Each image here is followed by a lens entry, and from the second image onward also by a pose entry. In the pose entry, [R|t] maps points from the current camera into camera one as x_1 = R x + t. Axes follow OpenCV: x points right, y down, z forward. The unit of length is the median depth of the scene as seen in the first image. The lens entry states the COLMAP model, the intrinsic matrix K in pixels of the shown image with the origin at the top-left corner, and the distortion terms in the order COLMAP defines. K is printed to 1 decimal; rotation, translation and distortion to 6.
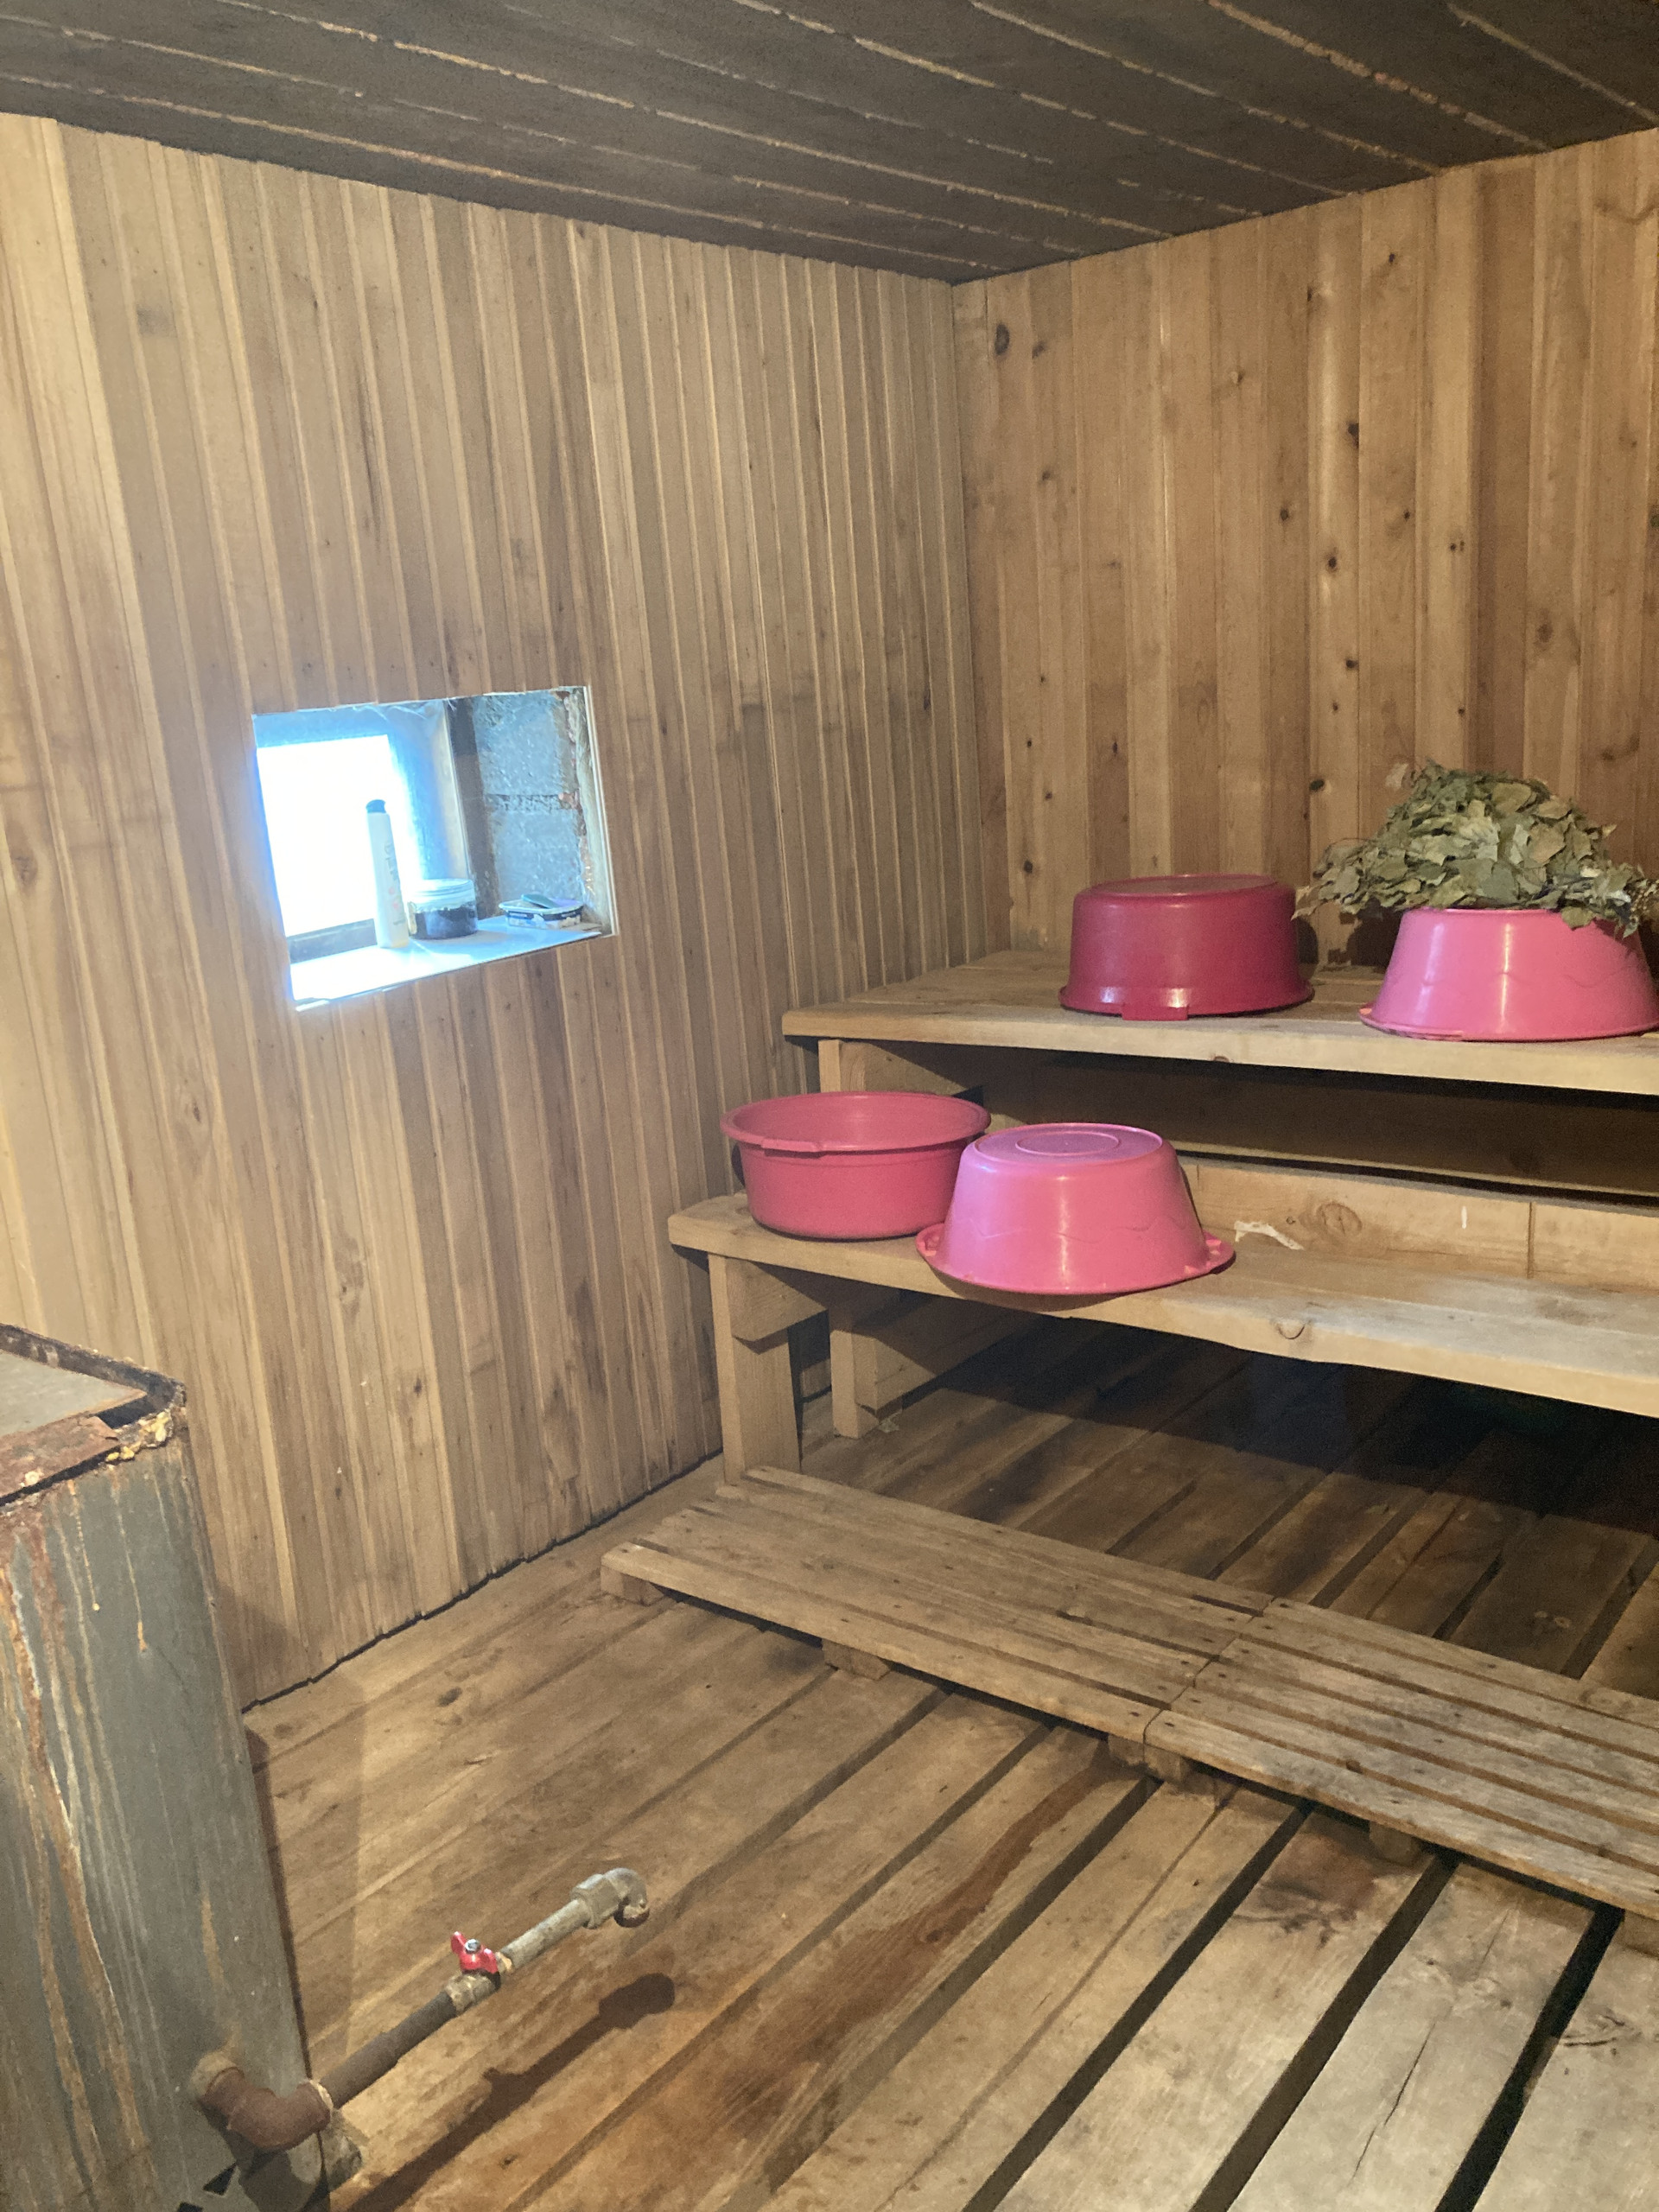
lens RADIAL K [[1818.4, 0, 794.5], [0, 1818.4, 1120.4], [0, 0, 1]] dist [-0.013588, 0.020565]
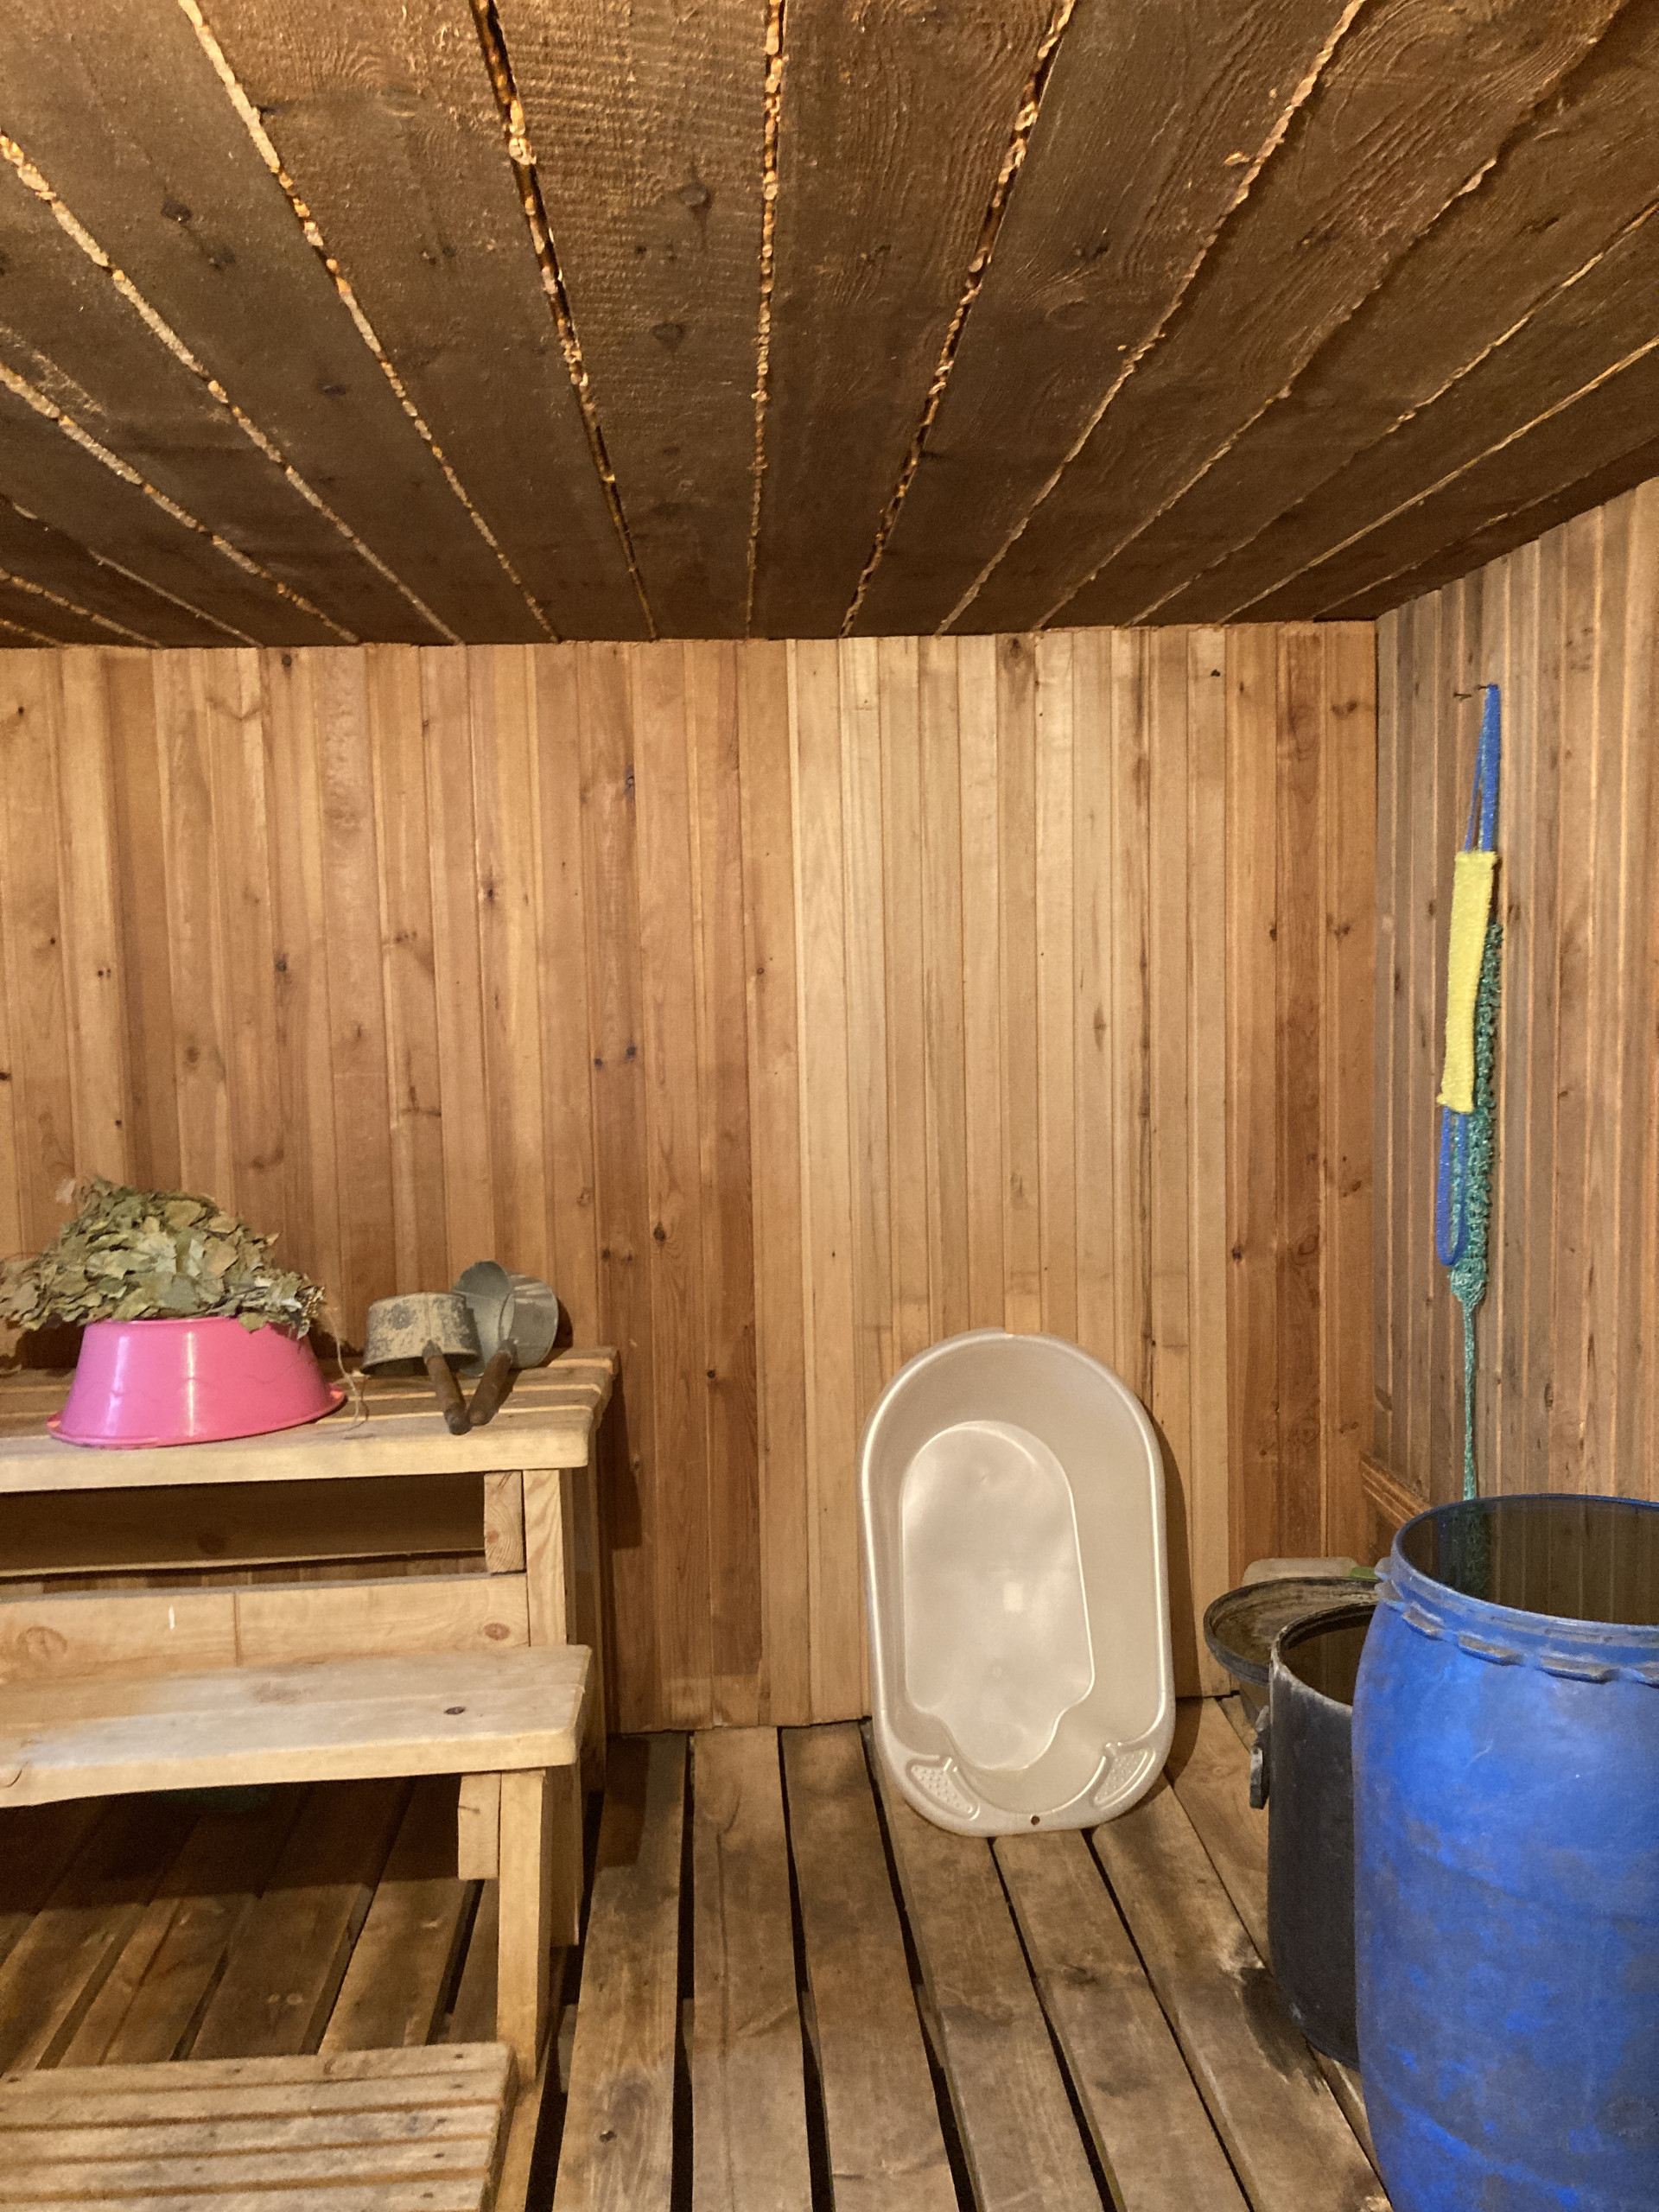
lens RADIAL K [[1831.8, 0, 827.8], [0, 1831.8, 1104.1], [0, 0, 1]] dist [0.063246, -0.060325]
pose [[0.738231, -0.002746, 0.674543, -0.065405], [0.132250, 0.981174, -0.140743, -0.035624], [-0.661457, 0.193109, 0.724696, -0.069496]]
